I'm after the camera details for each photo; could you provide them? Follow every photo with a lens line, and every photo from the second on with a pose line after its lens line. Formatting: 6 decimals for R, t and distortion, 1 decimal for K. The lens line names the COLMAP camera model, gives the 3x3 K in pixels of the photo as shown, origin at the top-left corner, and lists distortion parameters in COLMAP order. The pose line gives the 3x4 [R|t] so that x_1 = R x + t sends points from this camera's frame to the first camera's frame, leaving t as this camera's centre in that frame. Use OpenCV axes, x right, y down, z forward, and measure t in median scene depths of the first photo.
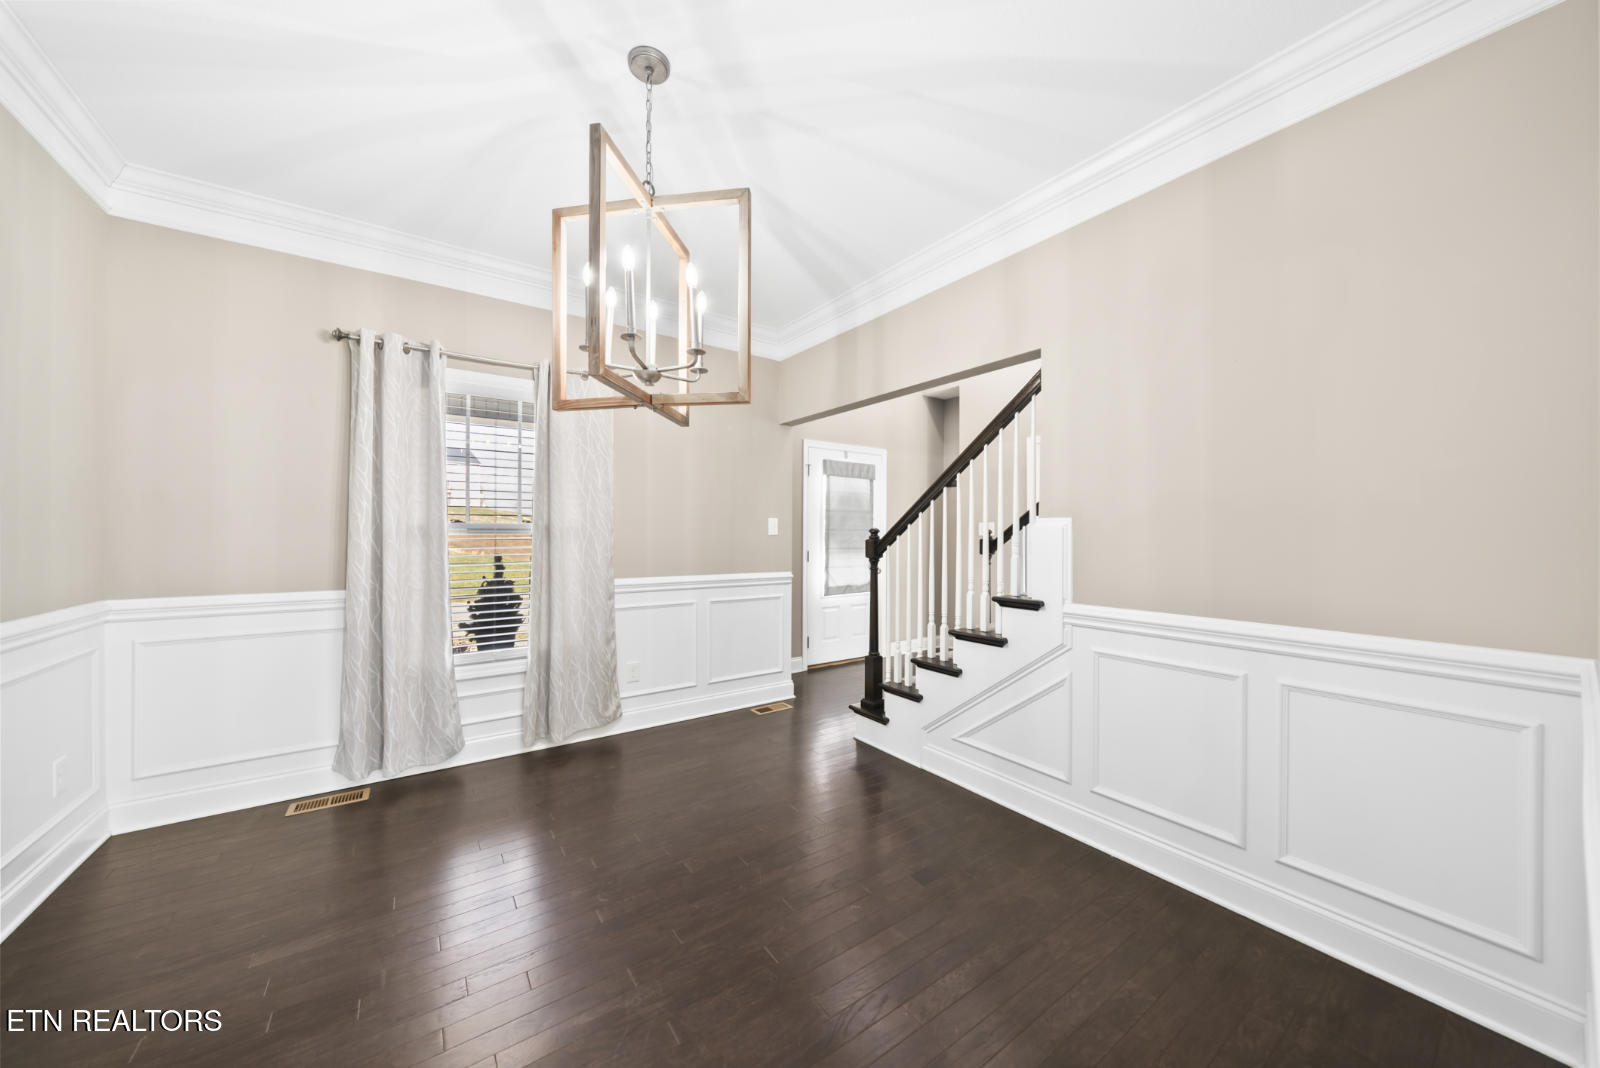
lens RADIAL K [[550.6, 0, 791.3], [0, 550.6, 531.0], [0, 0, 1]] dist [-0.005476, 0.000214]
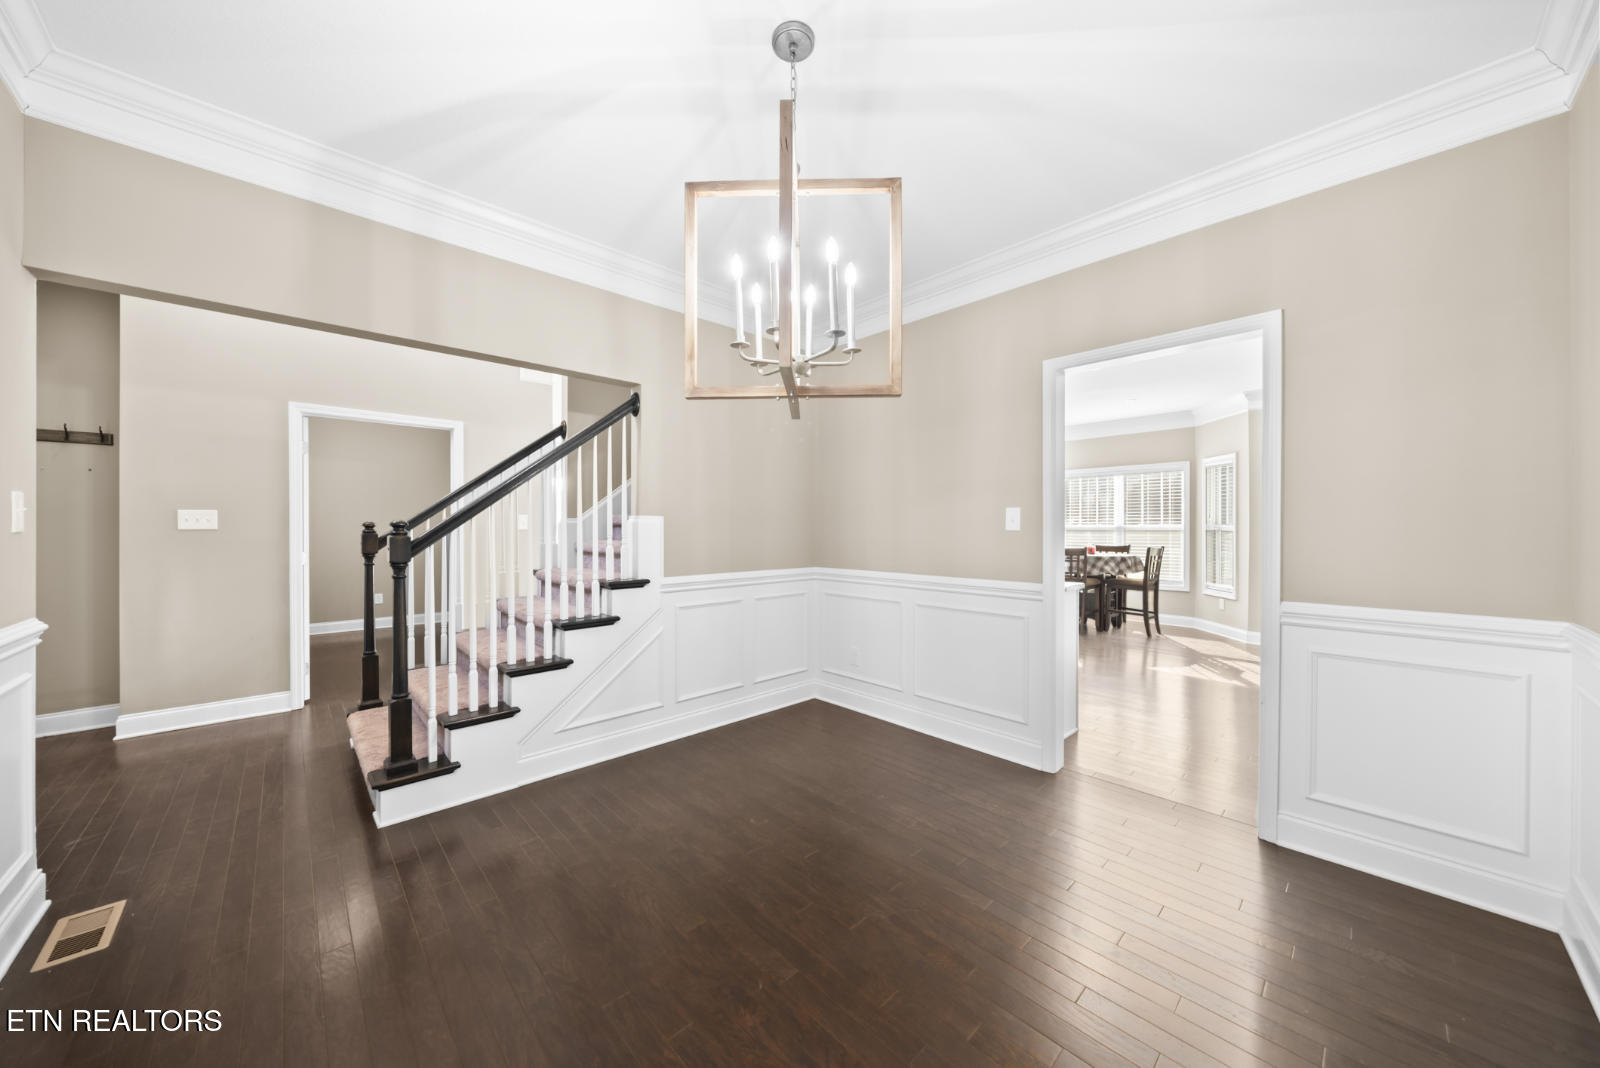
lens RADIAL K [[550.6, 0, 800.7], [0, 550.6, 533.0], [0, 0, 1]] dist [-0.005476, 0.000214]
pose [[-0.150028, -0.009397, 0.988637, -0.808843], [-0.001614, 0.999956, 0.009260, 0.004252], [-0.988680, -0.000207, -0.150036, 0.755543]]
